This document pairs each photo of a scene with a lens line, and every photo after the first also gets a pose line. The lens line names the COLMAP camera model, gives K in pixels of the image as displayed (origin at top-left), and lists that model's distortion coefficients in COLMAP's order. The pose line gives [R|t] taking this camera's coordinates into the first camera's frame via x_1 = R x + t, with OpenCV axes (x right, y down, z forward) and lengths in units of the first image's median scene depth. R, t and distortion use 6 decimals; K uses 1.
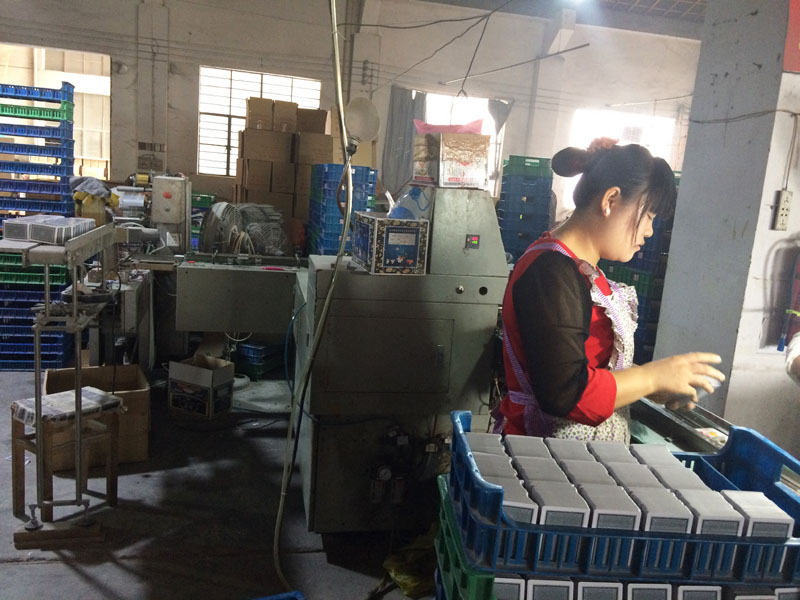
lens RADIAL K [[657.5, 0, 400.0], [0, 657.5, 300.0], [0, 0, 1]] dist [0.051944, -0.001037]
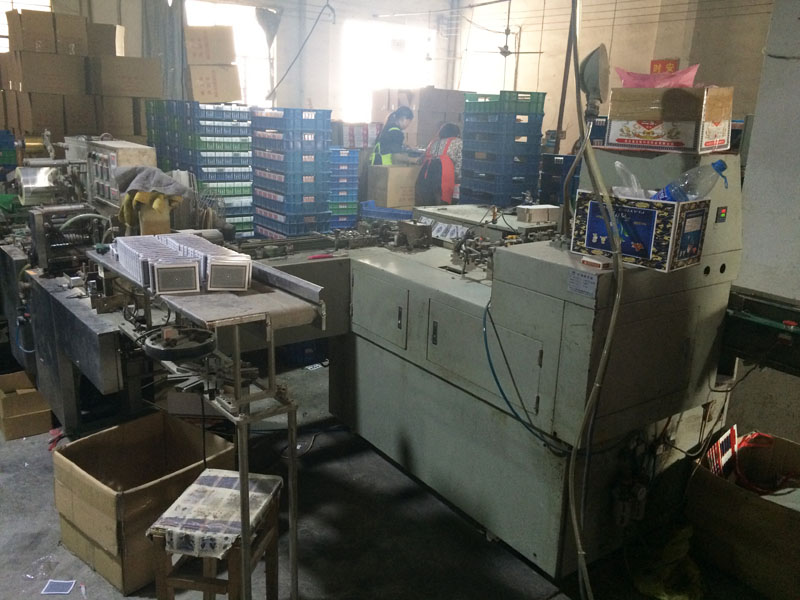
lens RADIAL K [[686.6, 0, 400.0], [0, 686.6, 300.0], [0, 0, 1]] dist [0.014599, 0.000321]
pose [[0.922200, -0.147073, 0.357654, -0.144779], [0.106031, 0.985577, 0.131889, -0.033428], [-0.371893, -0.083706, 0.924494, 0.073029]]
